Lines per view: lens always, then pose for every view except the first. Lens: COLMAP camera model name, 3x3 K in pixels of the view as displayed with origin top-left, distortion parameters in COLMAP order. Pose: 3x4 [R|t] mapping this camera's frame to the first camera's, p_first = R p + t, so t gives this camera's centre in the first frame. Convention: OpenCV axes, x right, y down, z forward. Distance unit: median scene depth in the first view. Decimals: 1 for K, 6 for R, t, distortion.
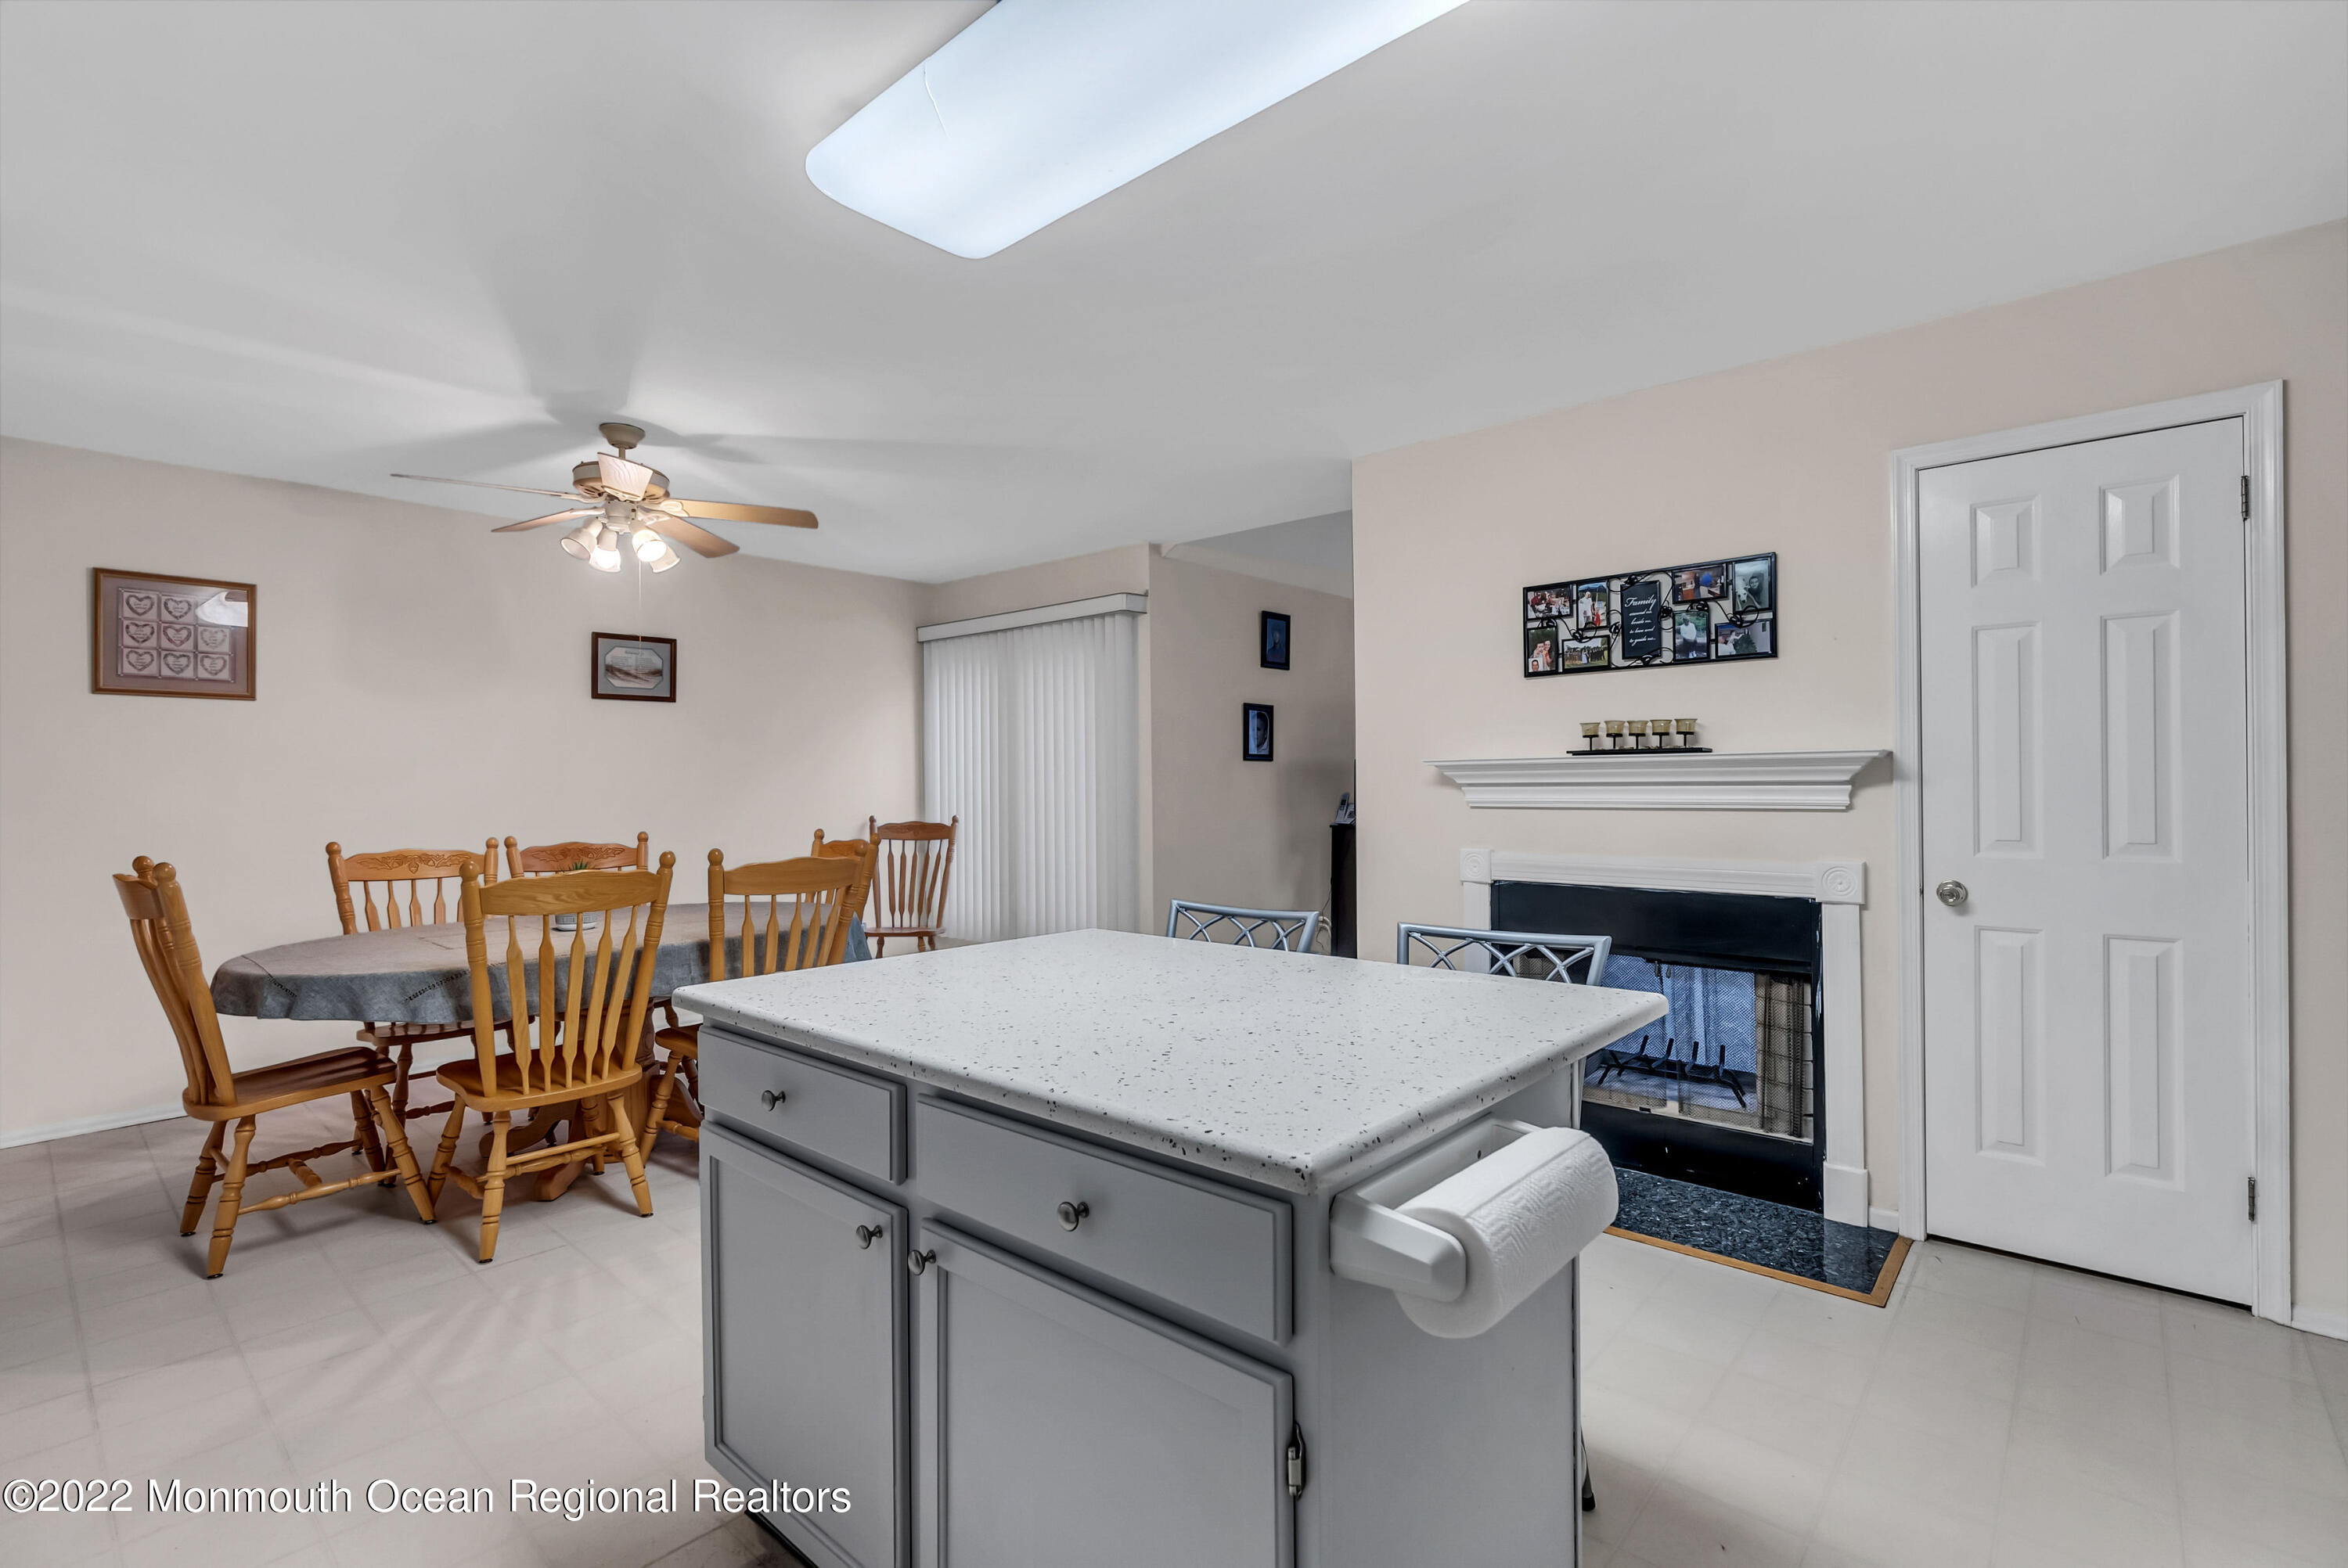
lens RADIAL K [[1059.1, 0, 1167.1], [0, 1059.1, 784.9], [0, 0, 1]] dist [-0.001034, 0.000723]
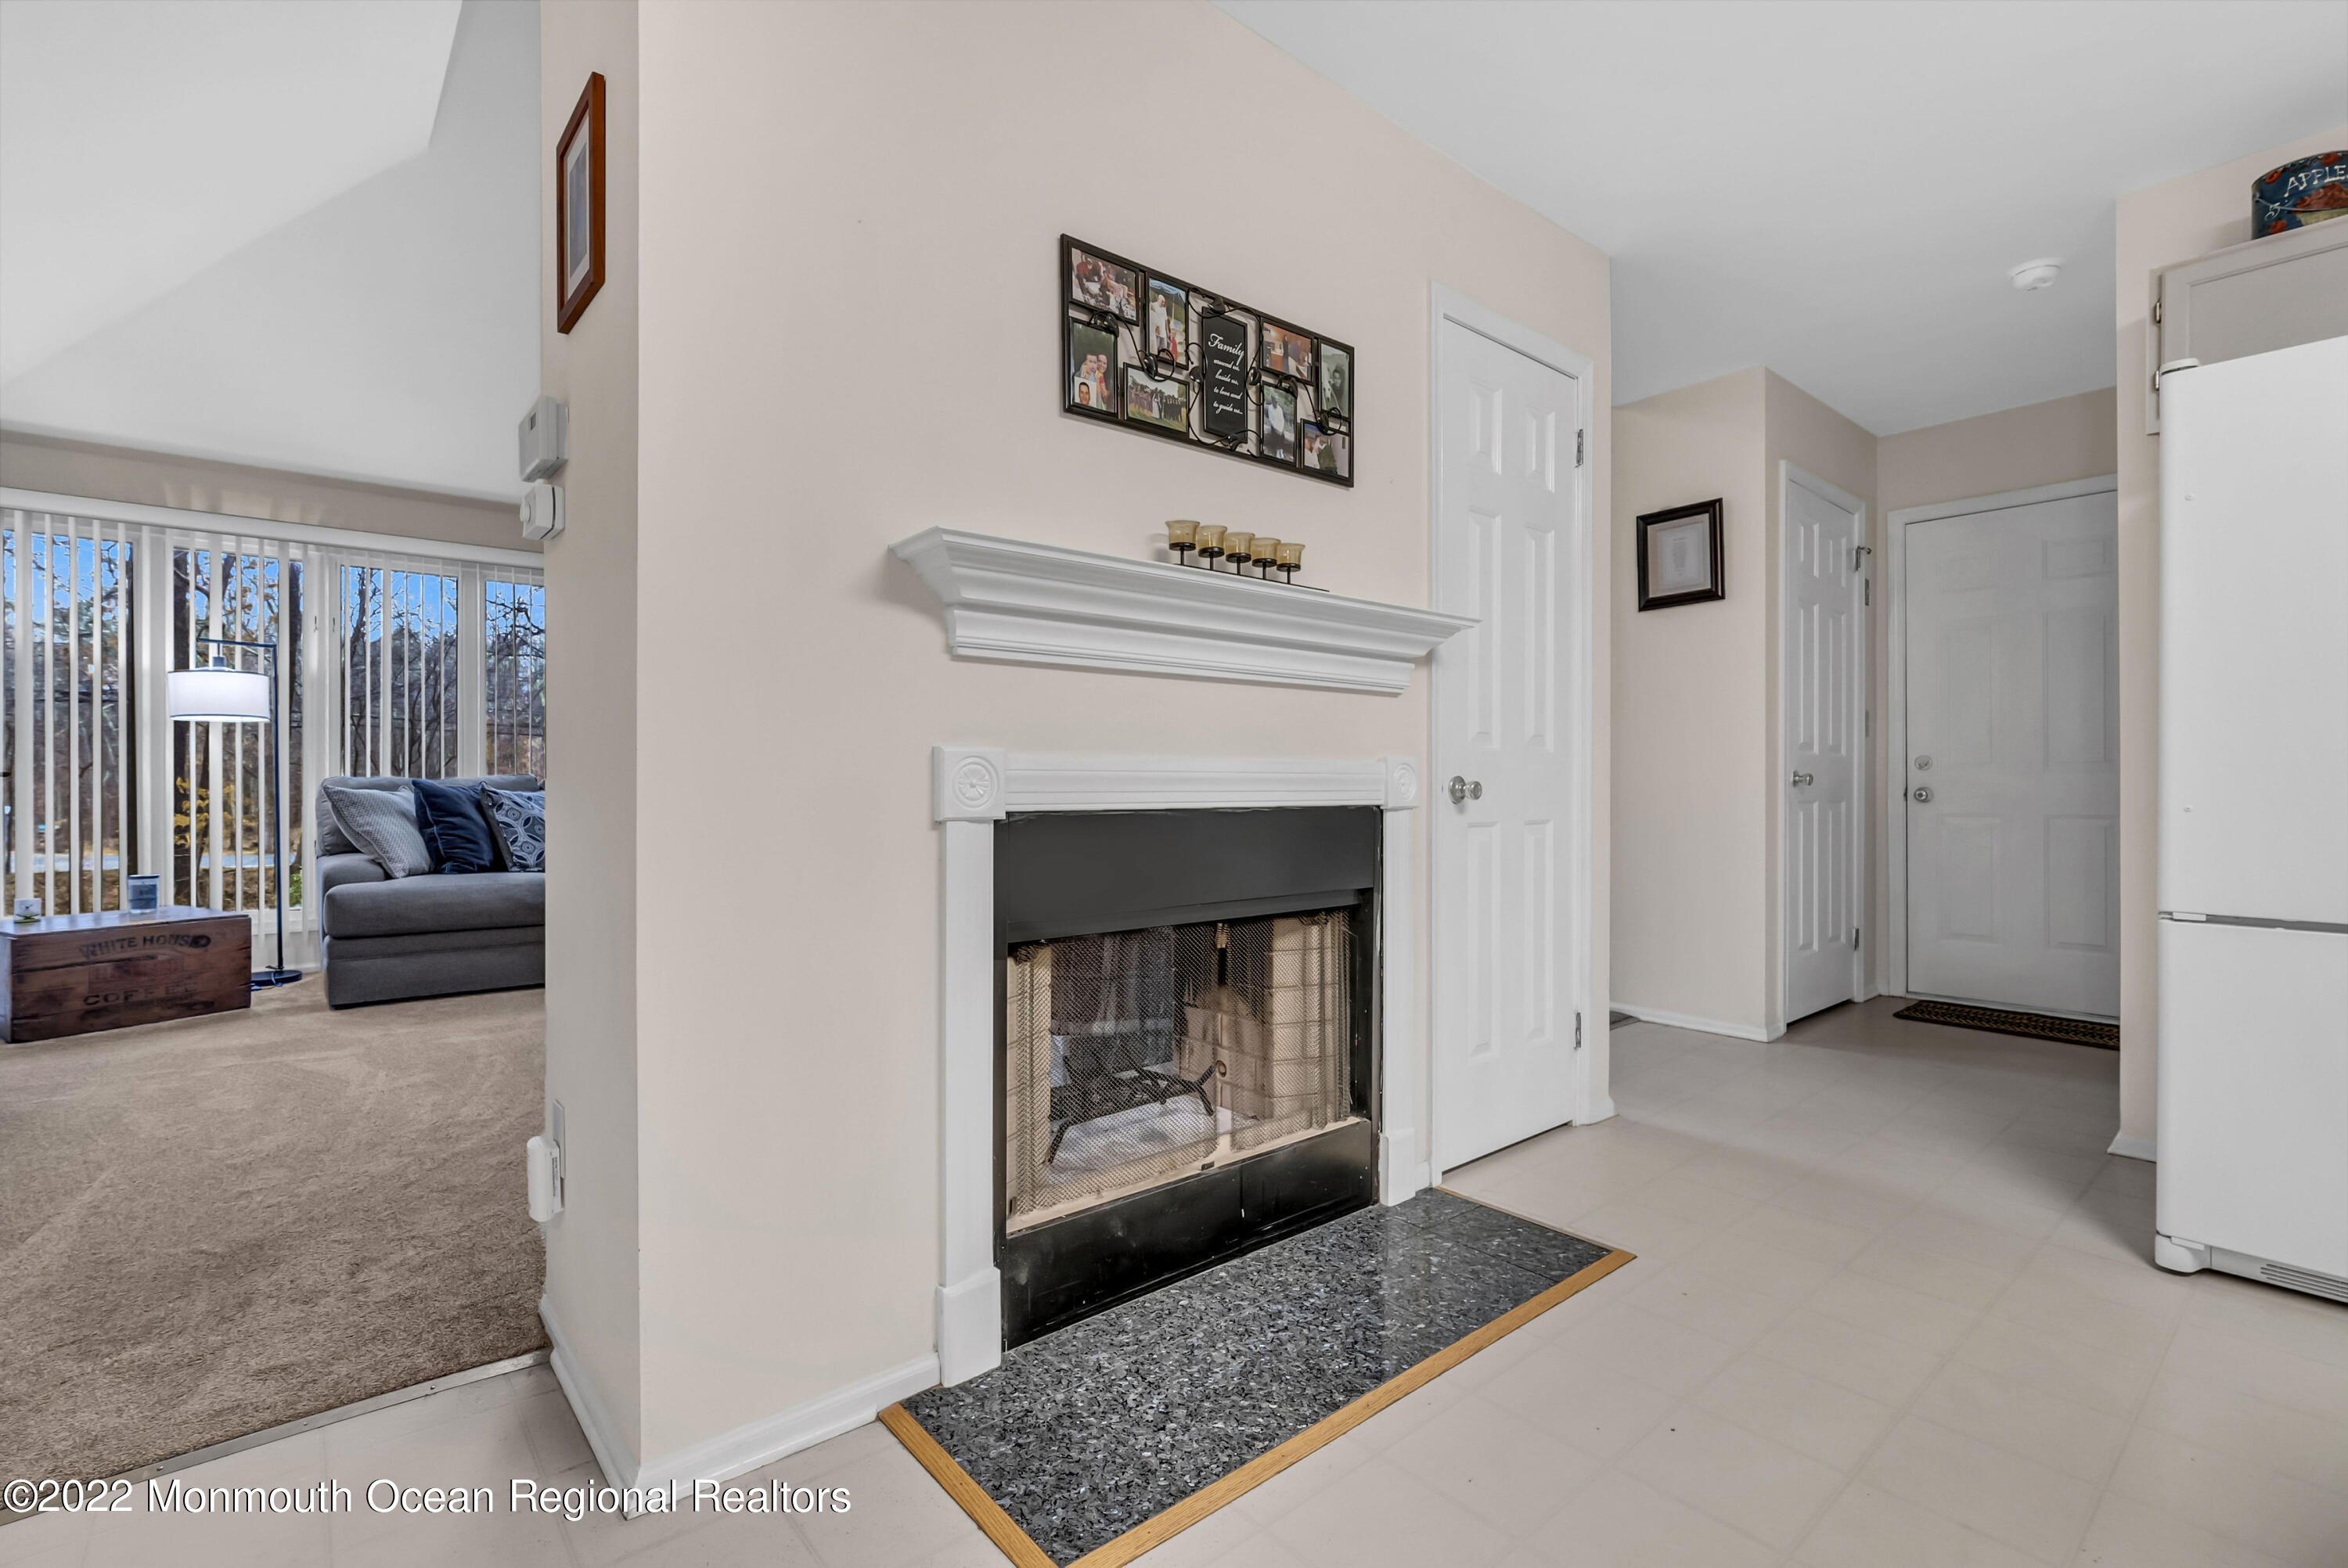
lens RADIAL K [[1059.1, 0, 1167.1], [0, 1059.1, 784.9], [0, 0, 1]] dist [-0.001034, 0.000723]
pose [[0.140725, 0.005432, 0.990034, -0.167198], [-0.002353, 0.999984, -0.005152, 0.085227], [-0.990046, -0.001604, 0.140735, 0.920678]]
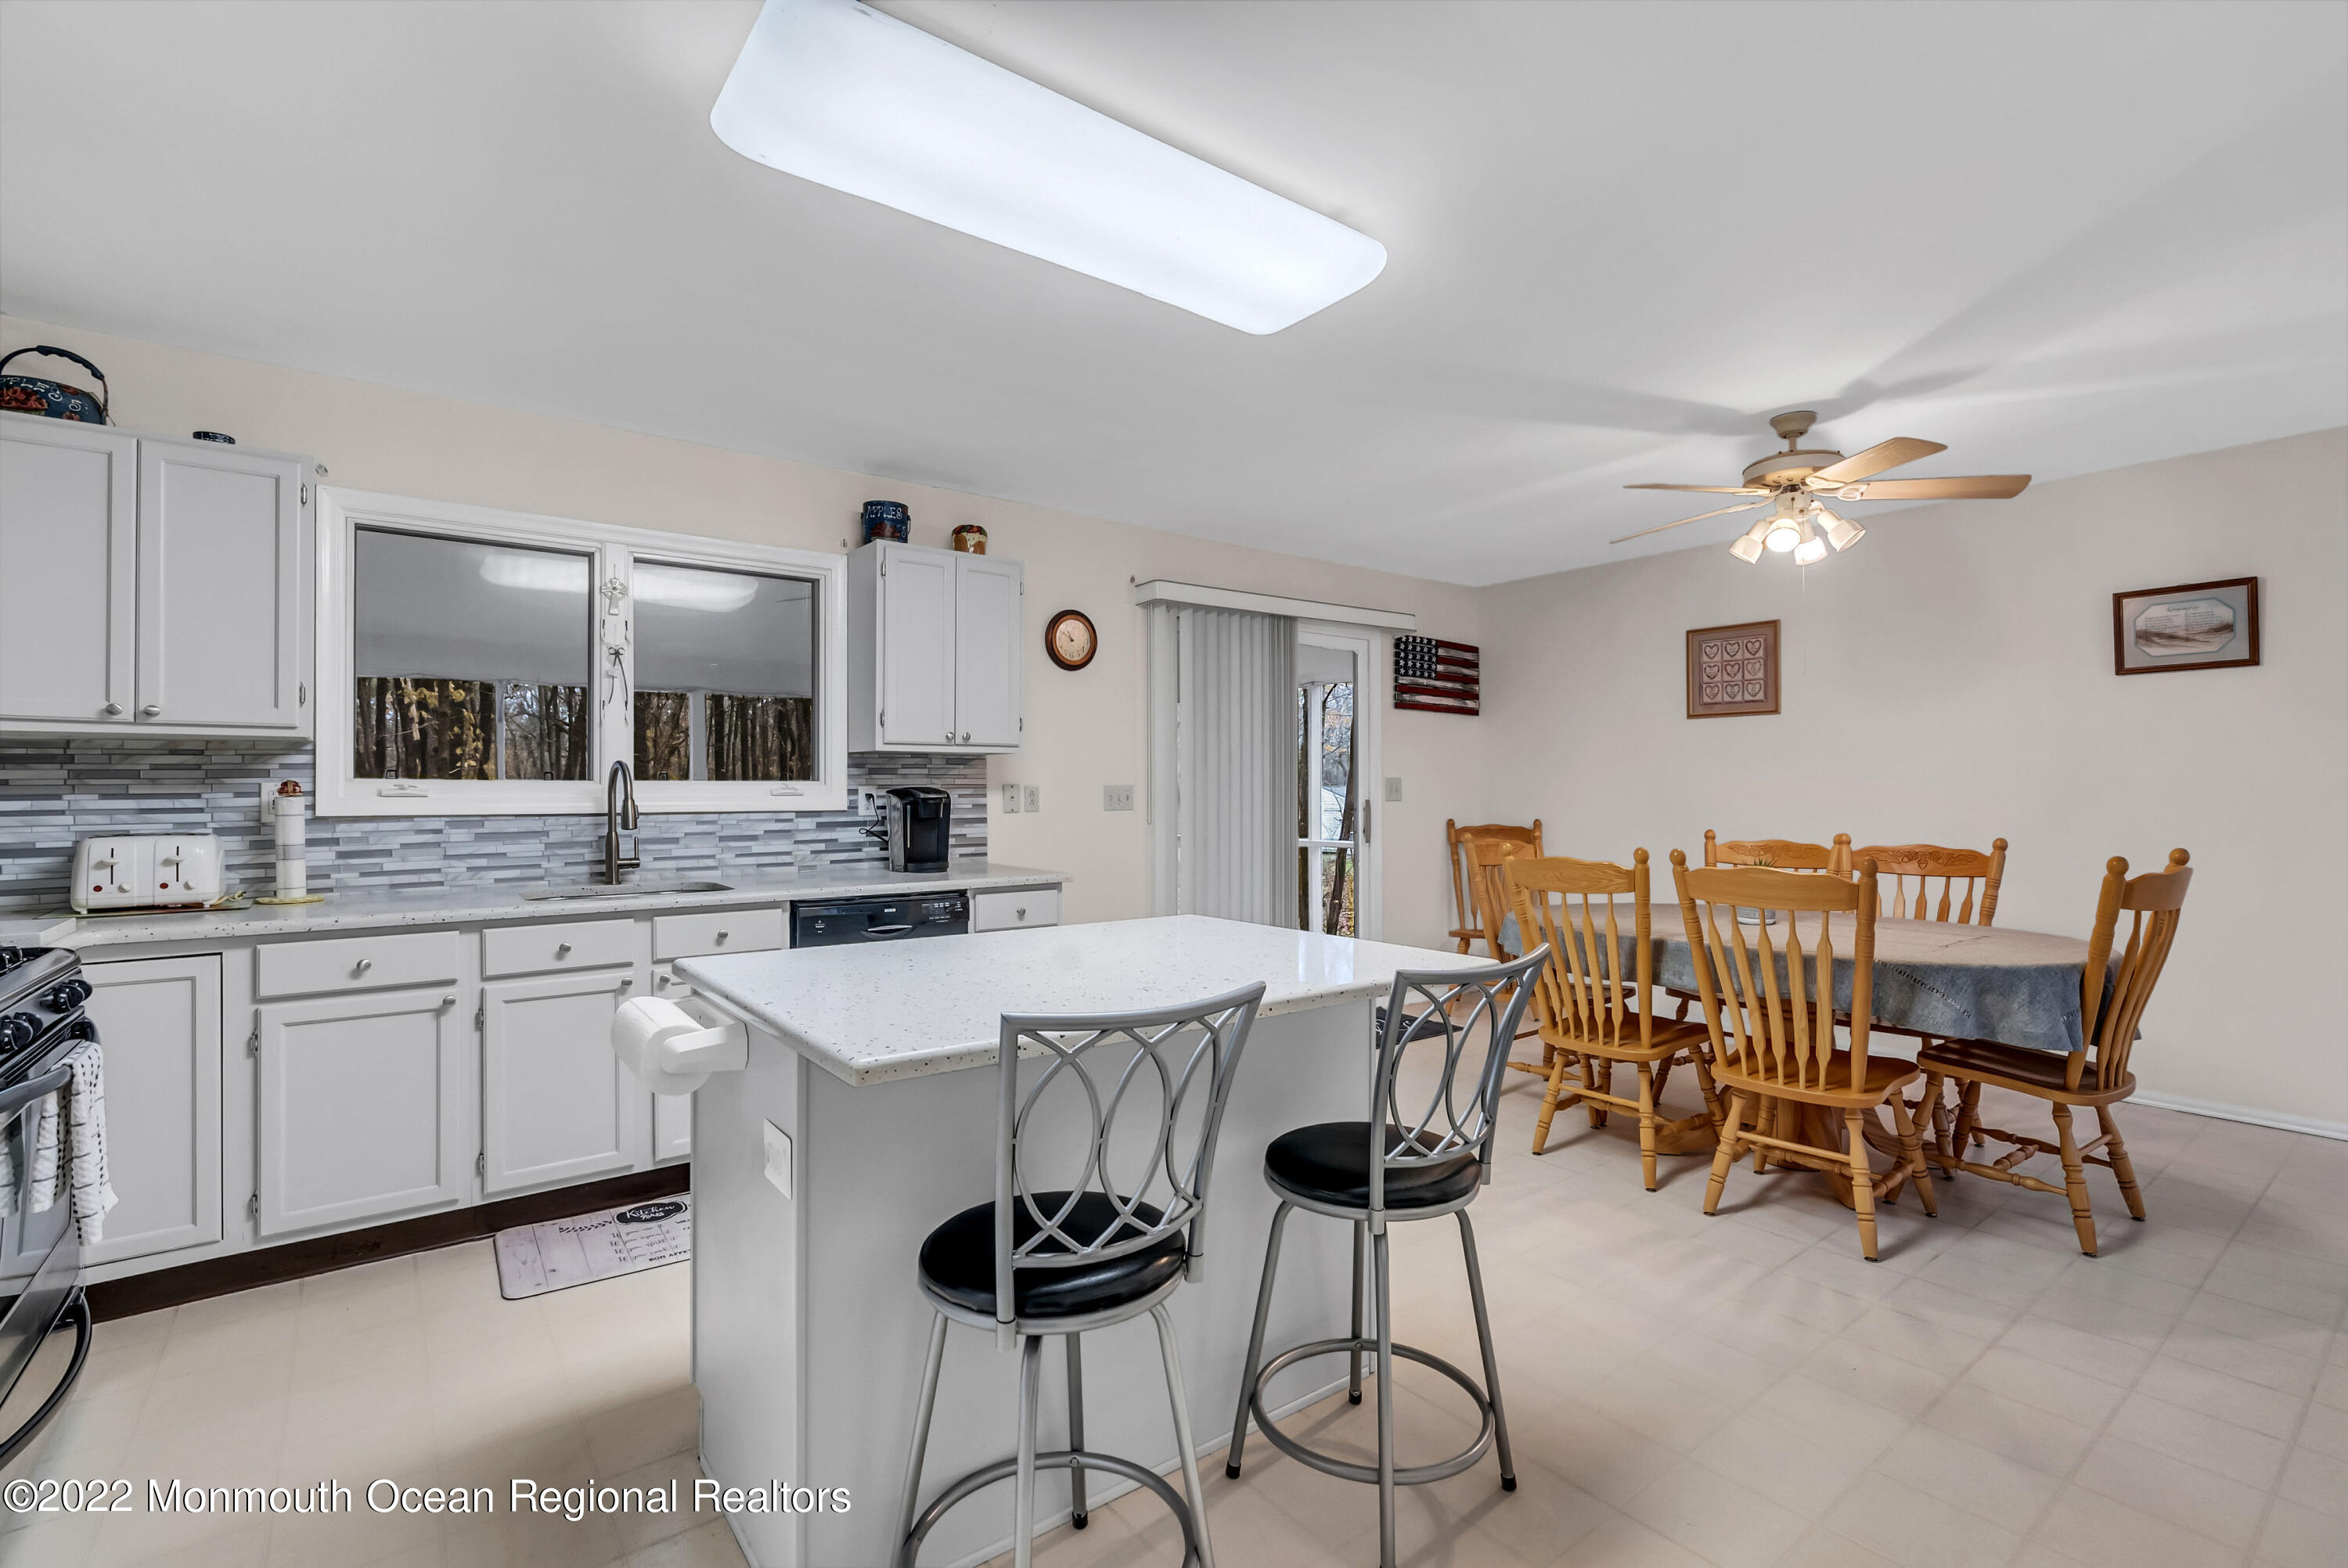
lens RADIAL K [[1062.9, 0, 1174.0], [0, 1062.9, 784.0], [0, 0, 1]] dist [-0.002711, 0.001933]
pose [[-0.181833, 0.000628, -0.983329, 0.583101], [0.004071, 0.999992, -0.000115, -0.002067], [0.983321, -0.004024, -0.181834, 0.658810]]
